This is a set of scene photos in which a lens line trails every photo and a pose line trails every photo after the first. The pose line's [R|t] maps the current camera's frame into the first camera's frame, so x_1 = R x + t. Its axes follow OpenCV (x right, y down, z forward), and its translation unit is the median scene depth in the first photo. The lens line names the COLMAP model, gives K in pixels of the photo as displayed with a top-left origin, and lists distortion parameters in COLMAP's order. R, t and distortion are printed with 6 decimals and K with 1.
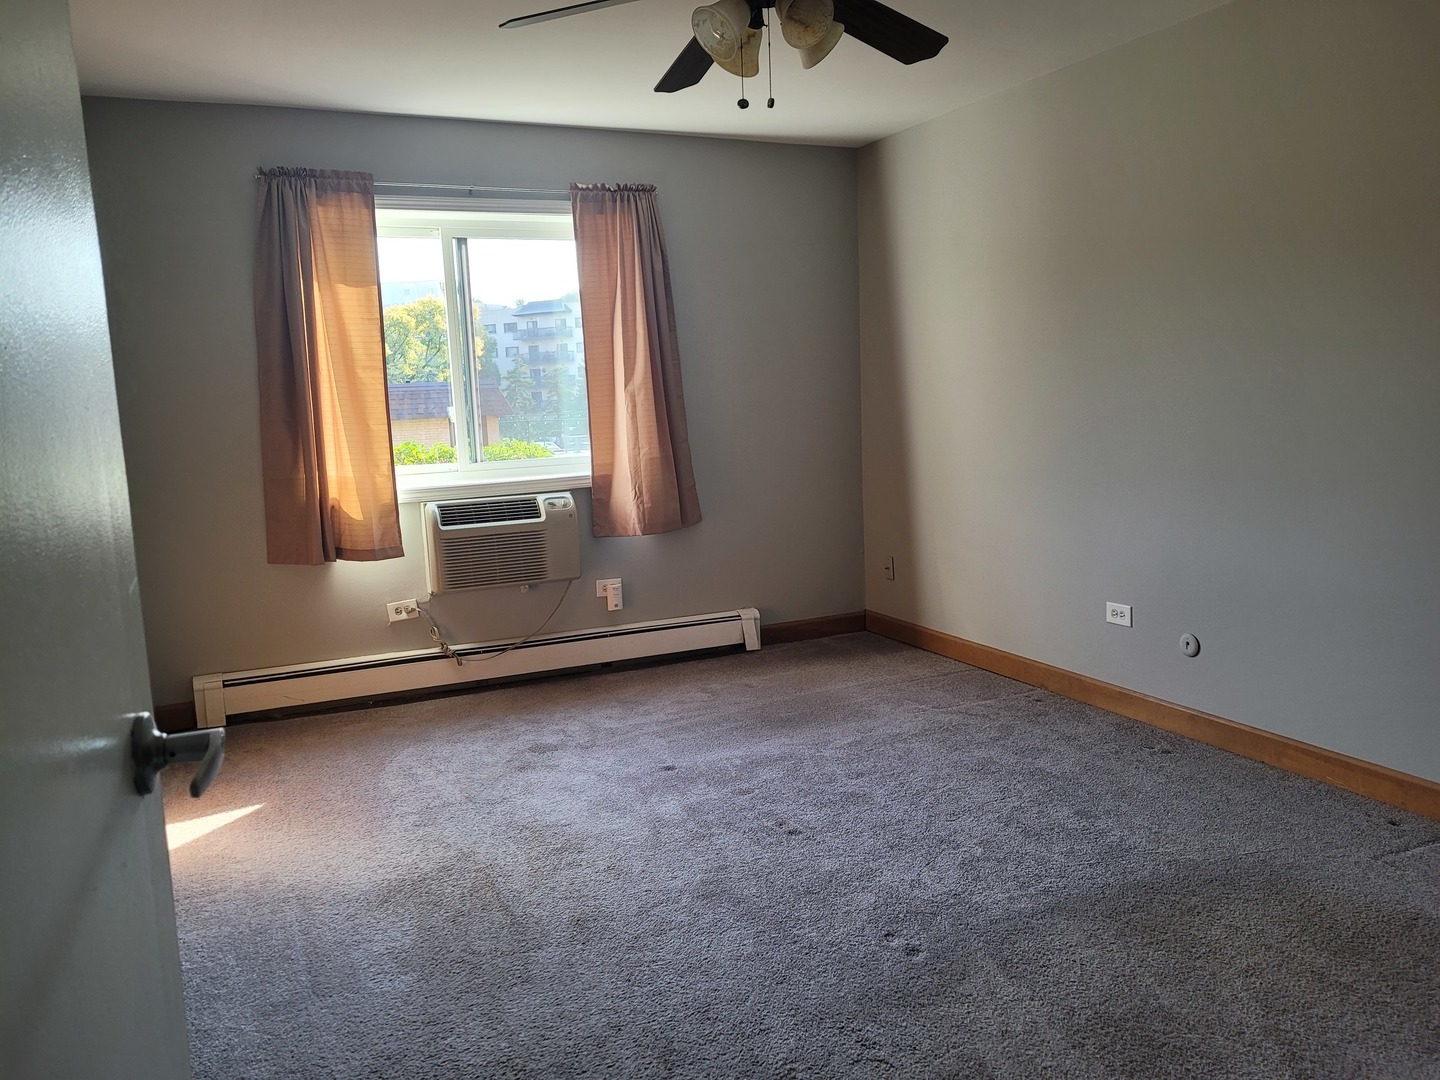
lens RADIAL K [[1063.4, 0, 720.0], [0, 1063.4, 540.0], [0, 0, 1]] dist [0.026362, -0.008744]
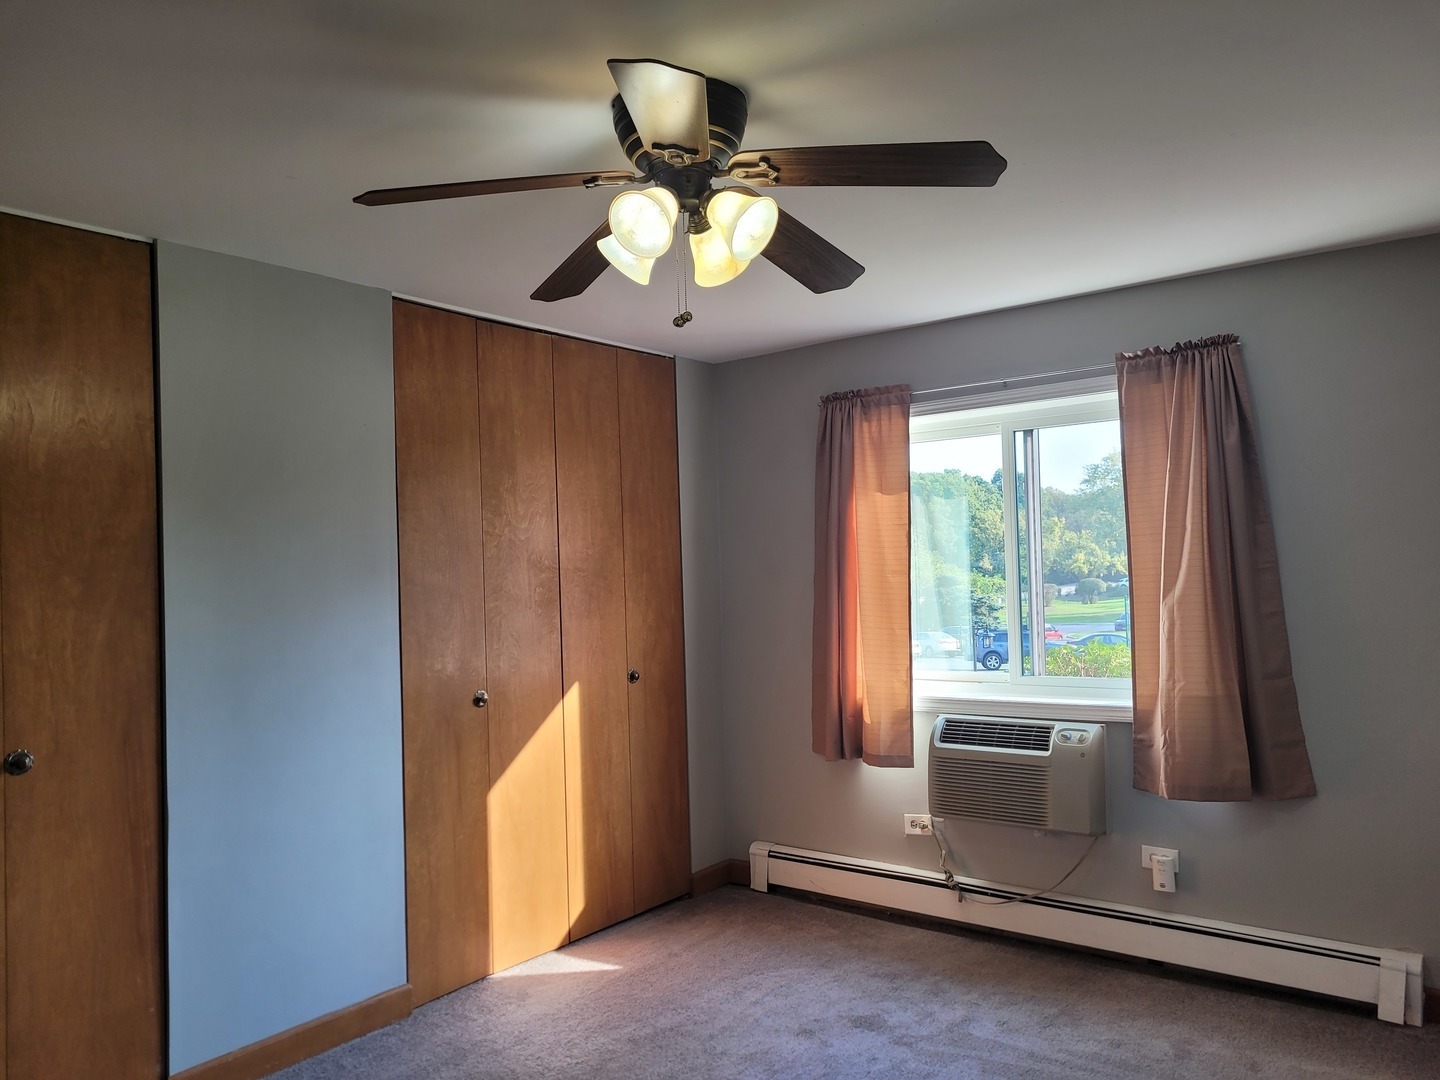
lens RADIAL K [[1063.4, 0, 720.0], [0, 1063.4, 540.0], [0, 0, 1]] dist [0.026362, -0.008744]
pose [[0.475531, -0.004116, -0.879689, 0.460843], [-0.114431, 0.991203, -0.066496, -0.103204], [0.872225, 0.132284, 0.470877, 0.369925]]
